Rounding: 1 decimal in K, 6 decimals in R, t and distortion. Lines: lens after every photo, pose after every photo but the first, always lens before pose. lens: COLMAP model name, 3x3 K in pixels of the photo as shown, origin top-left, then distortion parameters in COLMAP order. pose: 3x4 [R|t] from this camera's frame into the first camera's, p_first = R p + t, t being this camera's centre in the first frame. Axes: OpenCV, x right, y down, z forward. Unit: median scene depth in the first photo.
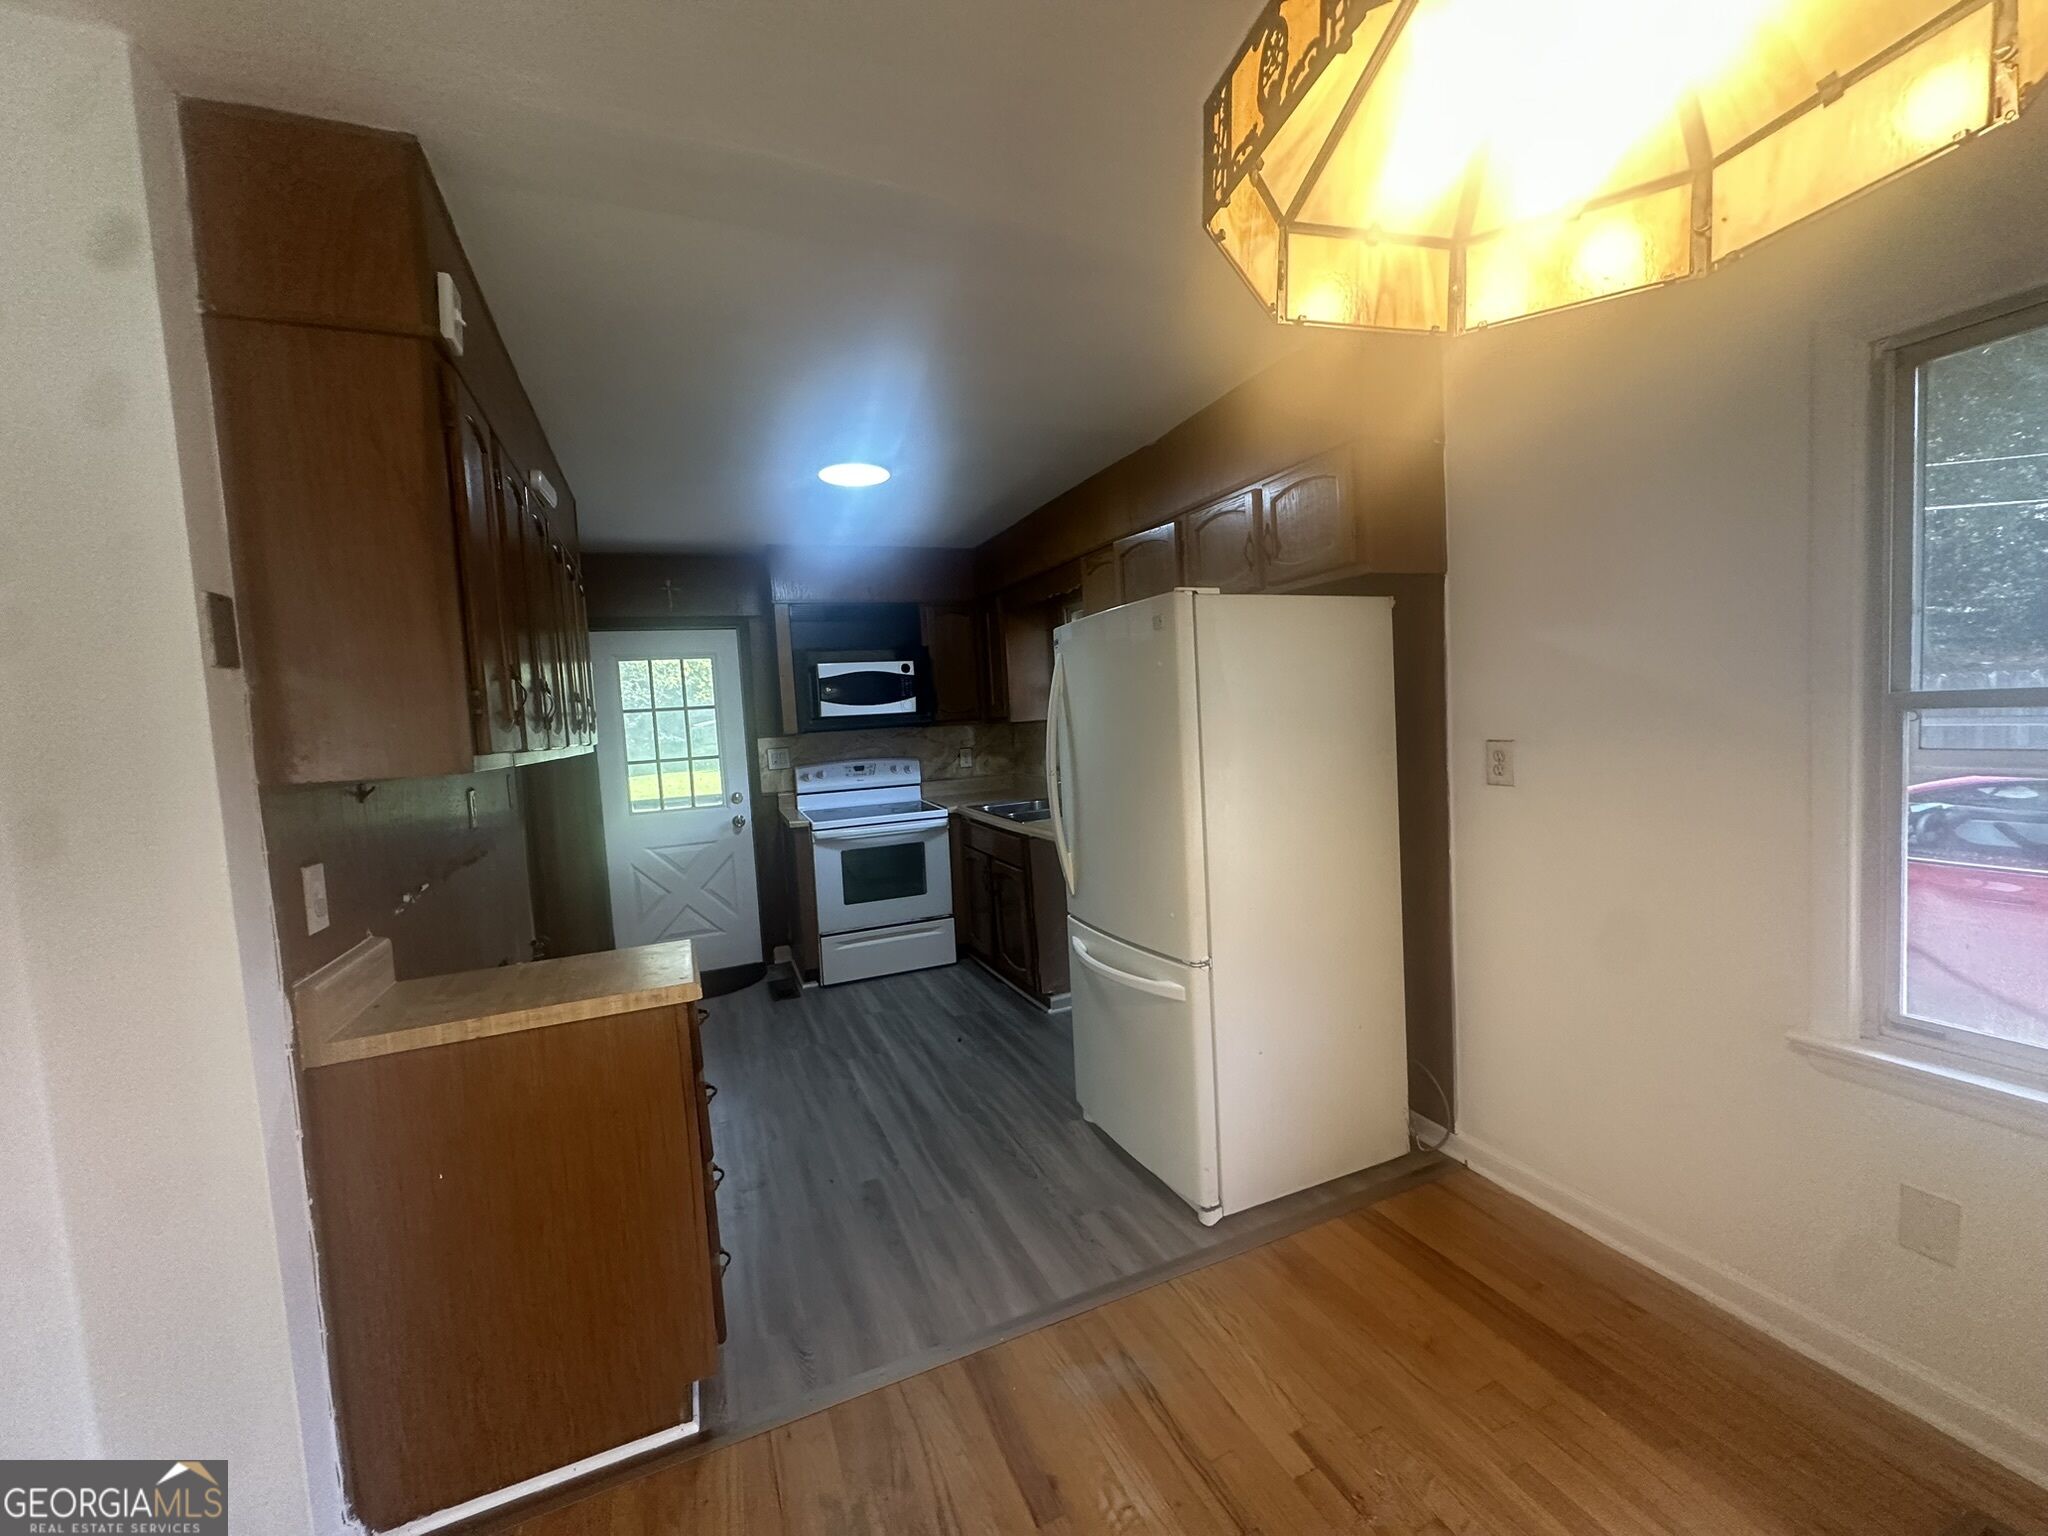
lens RADIAL K [[817.9, 0, 1024.0], [0, 817.9, 768.0], [0, 0, 1]] dist [-0.002911, 0.000269]
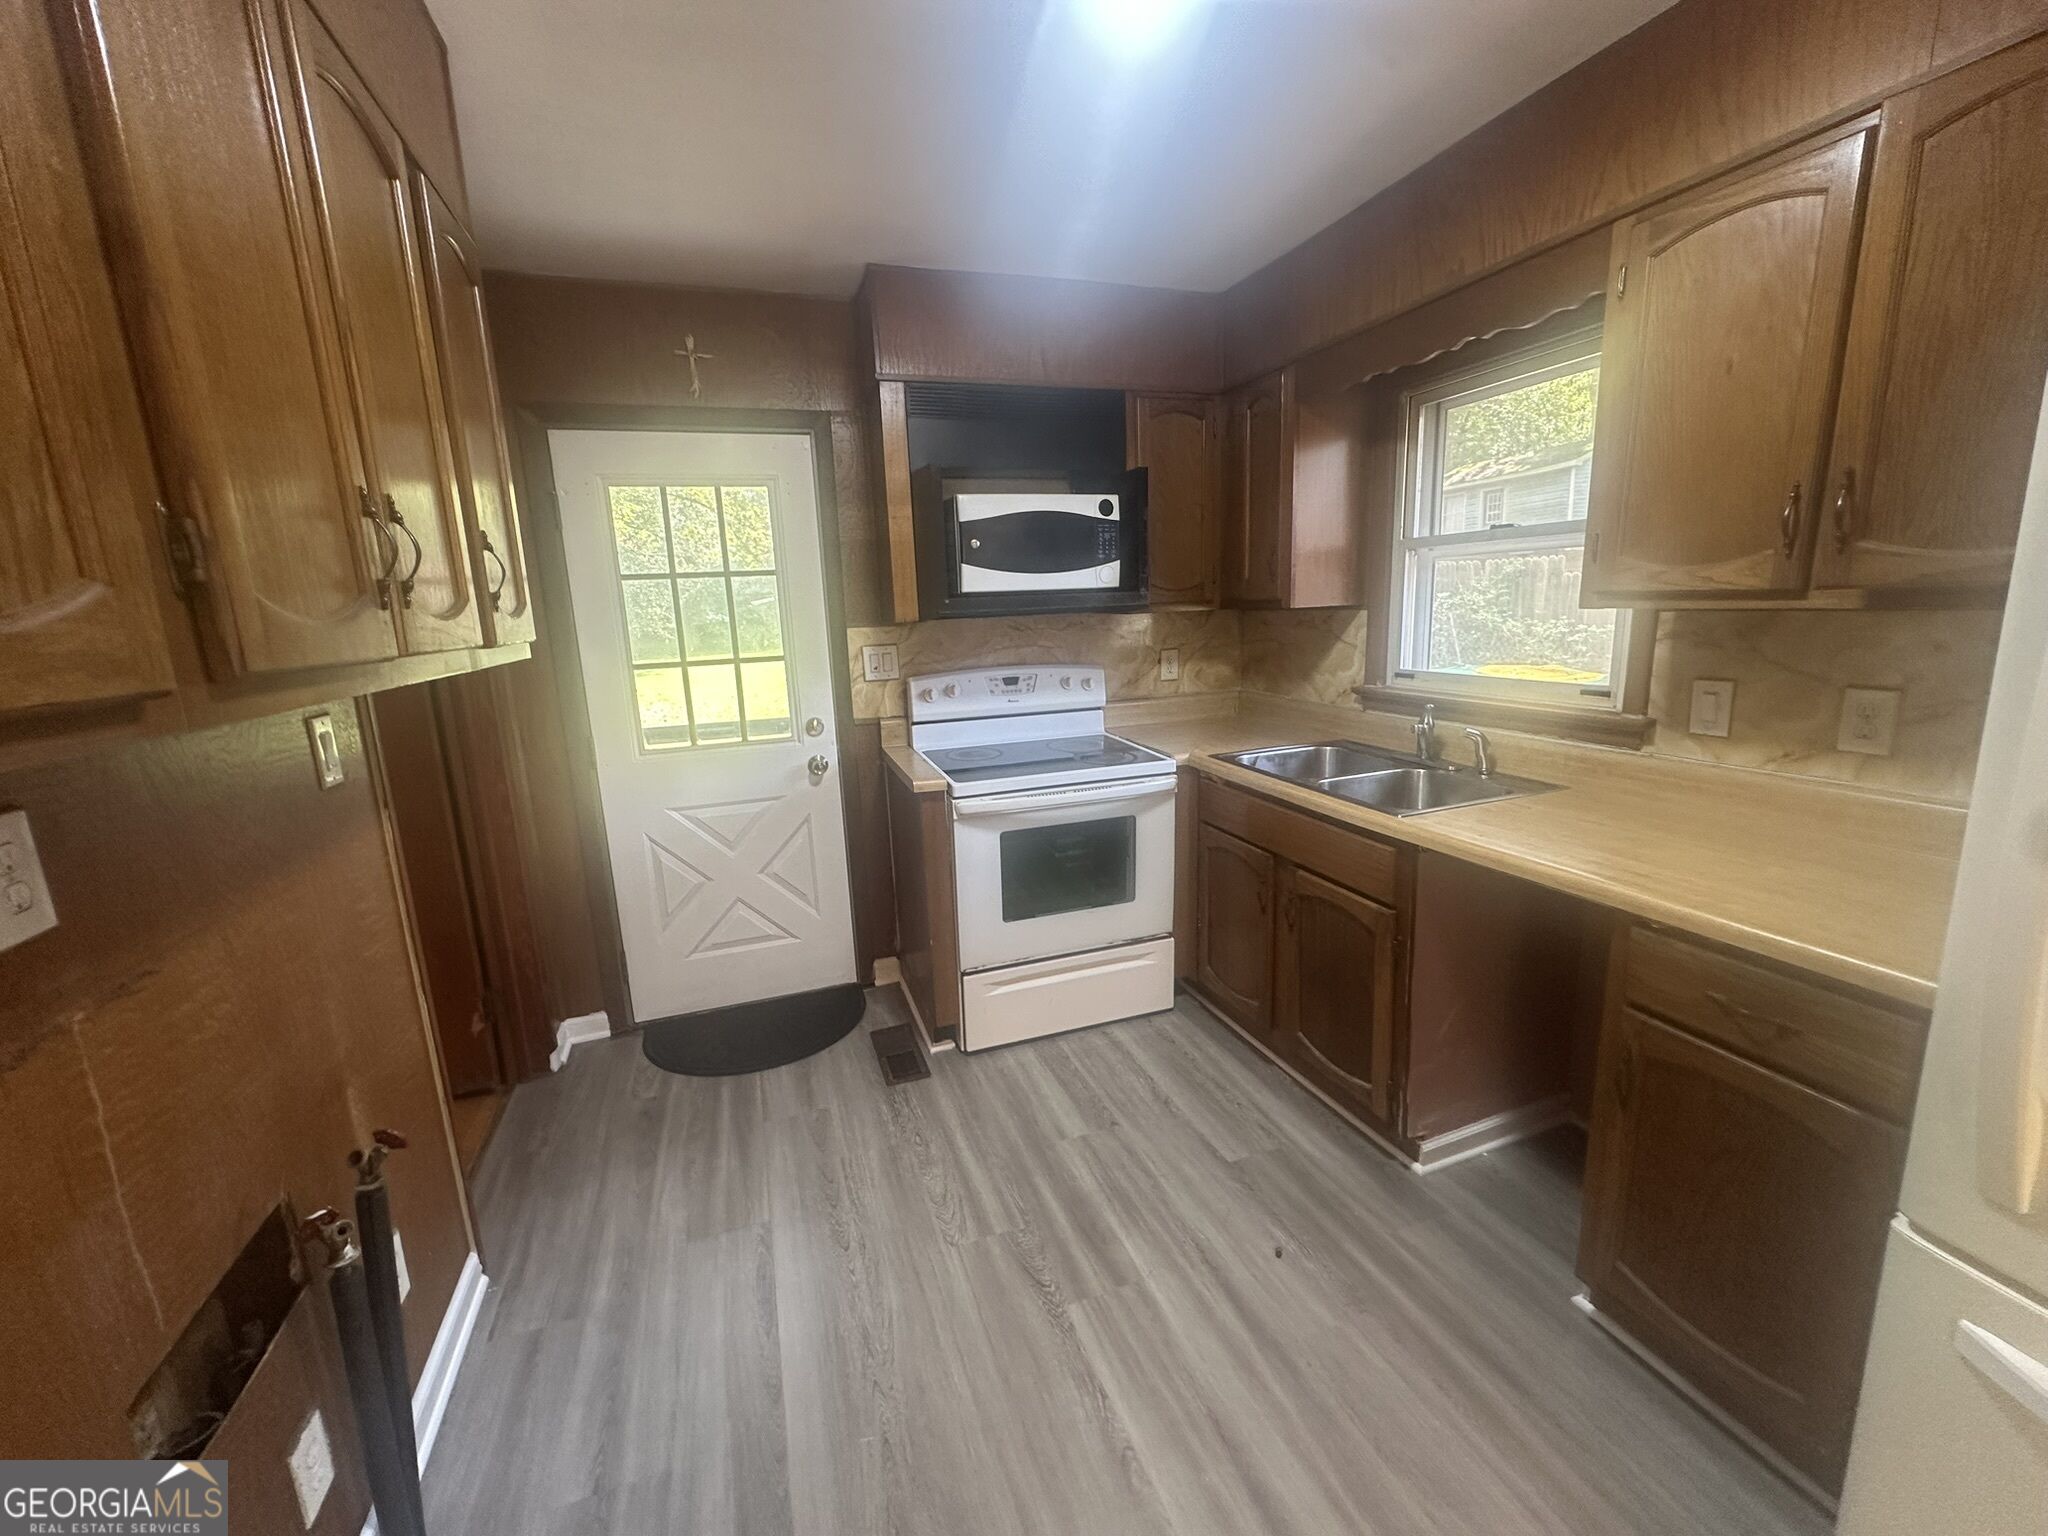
lens RADIAL K [[817.9, 0, 1024.0], [0, 817.9, 768.0], [0, 0, 1]] dist [-0.002911, 0.000269]
pose [[0.998153, 0.028737, -0.053530, -0.182229], [-0.021193, 0.990412, 0.136512, -0.021546], [0.056940, -0.135125, 0.989191, 0.453842]]
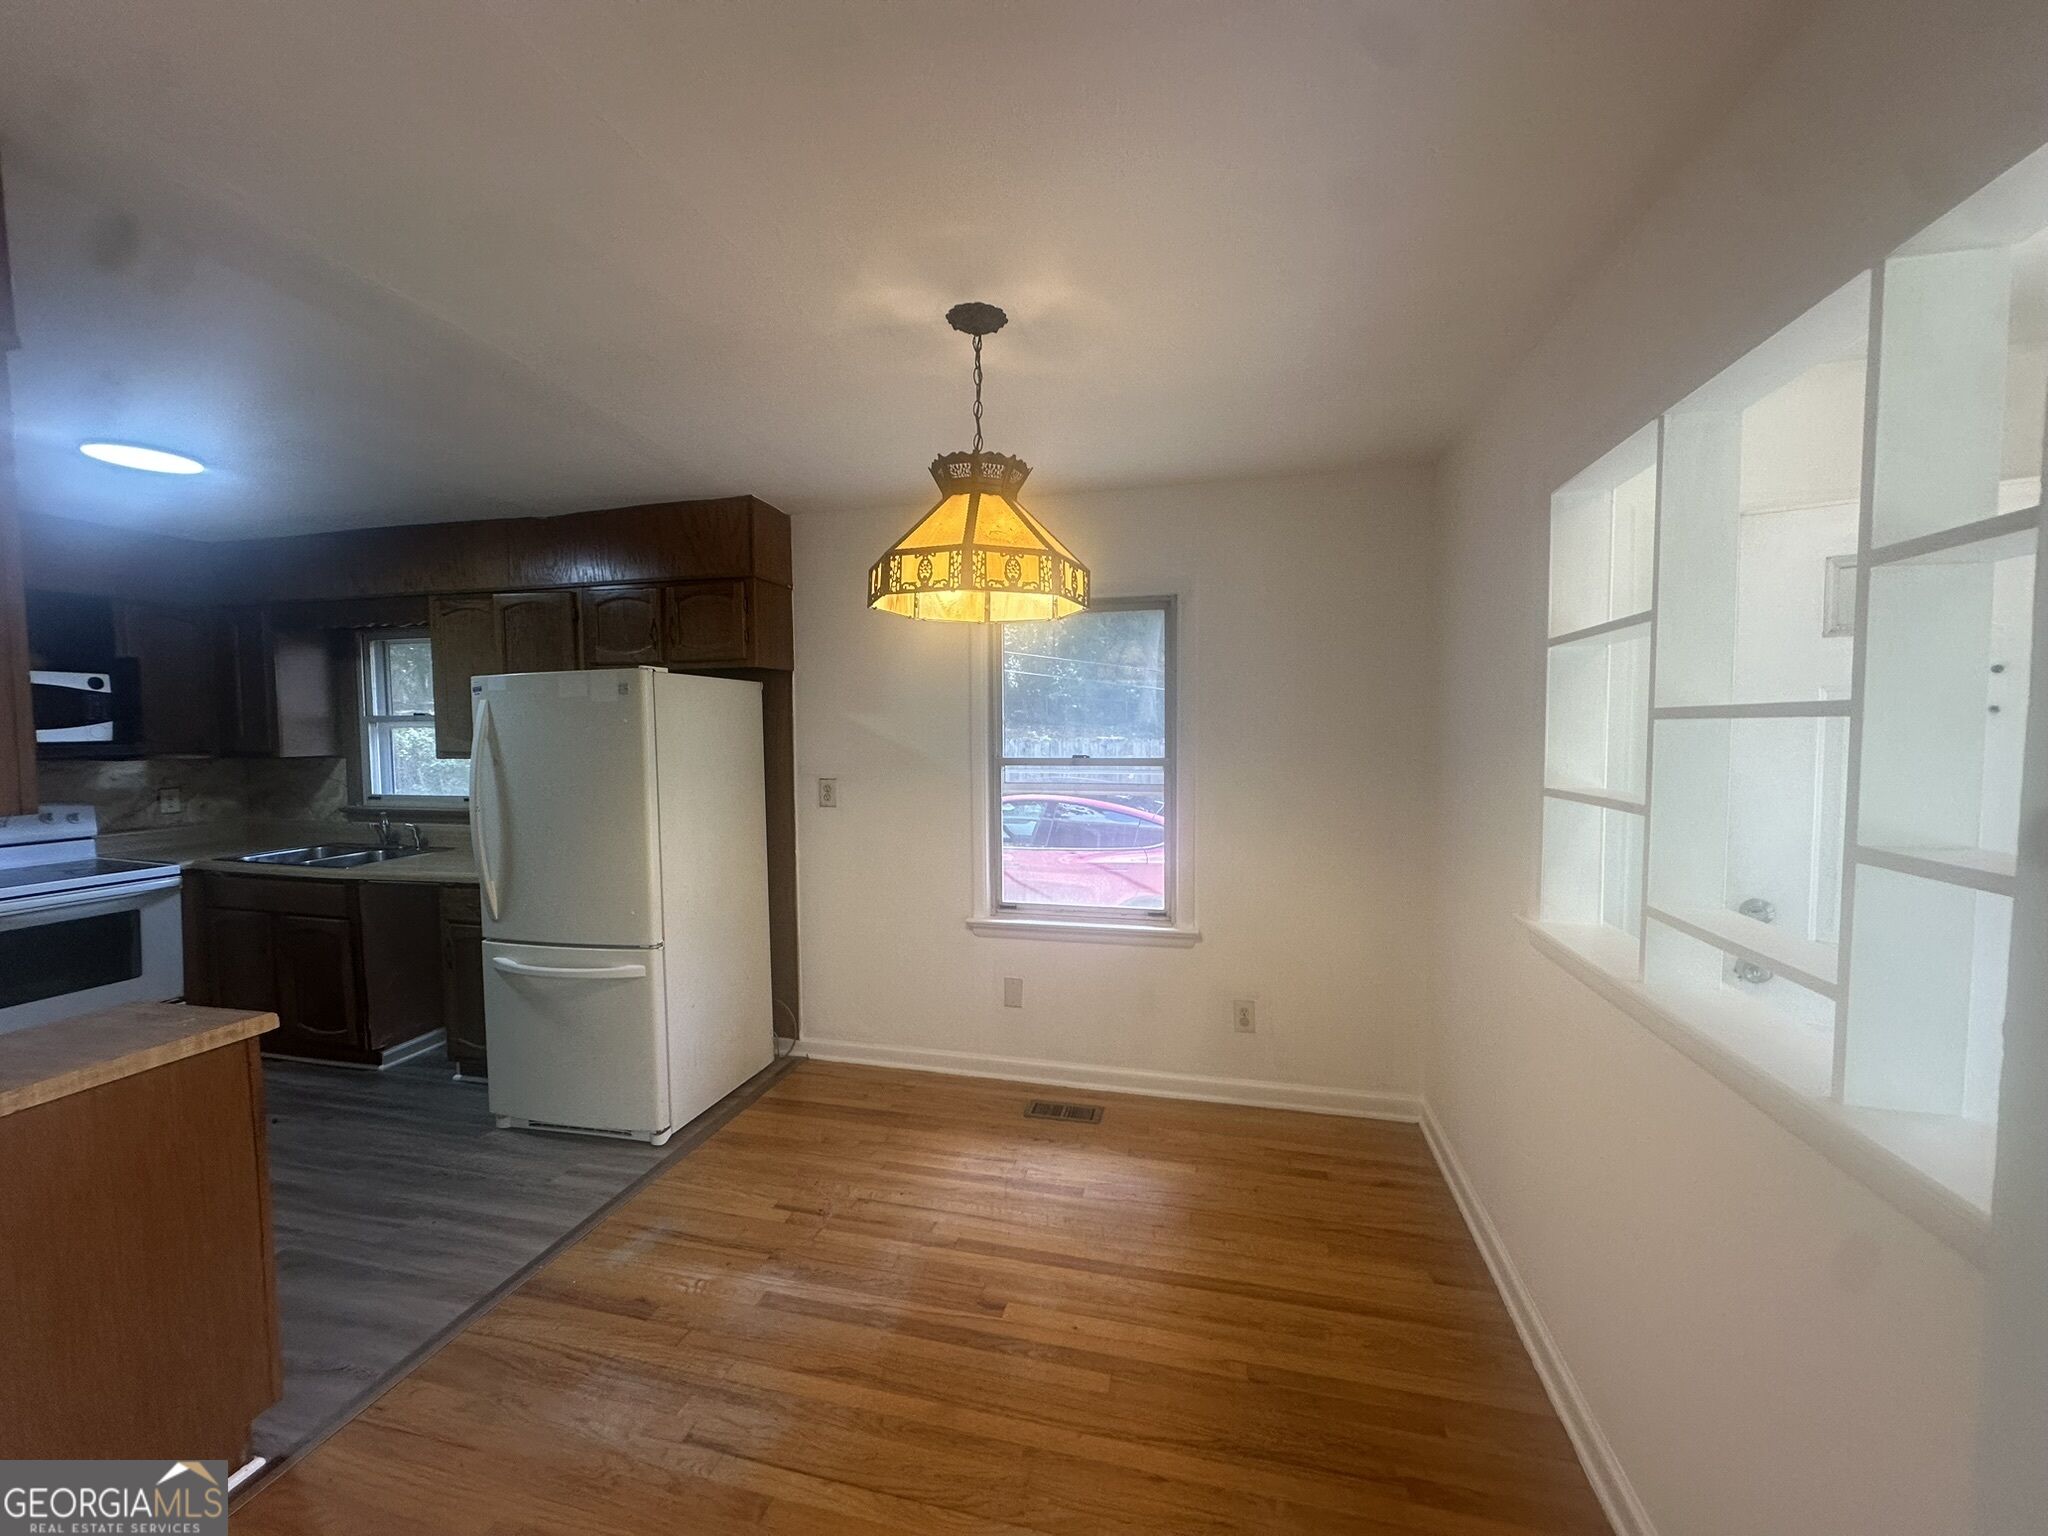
lens RADIAL K [[817.9, 0, 1024.0], [0, 817.9, 768.0], [0, 0, 1]] dist [-0.002911, 0.000269]
pose [[0.604882, 0.010559, 0.796245, -0.247149], [0.026125, 0.999111, -0.033096, 0.004282], [-0.795886, 0.040821, 0.604068, -0.151050]]
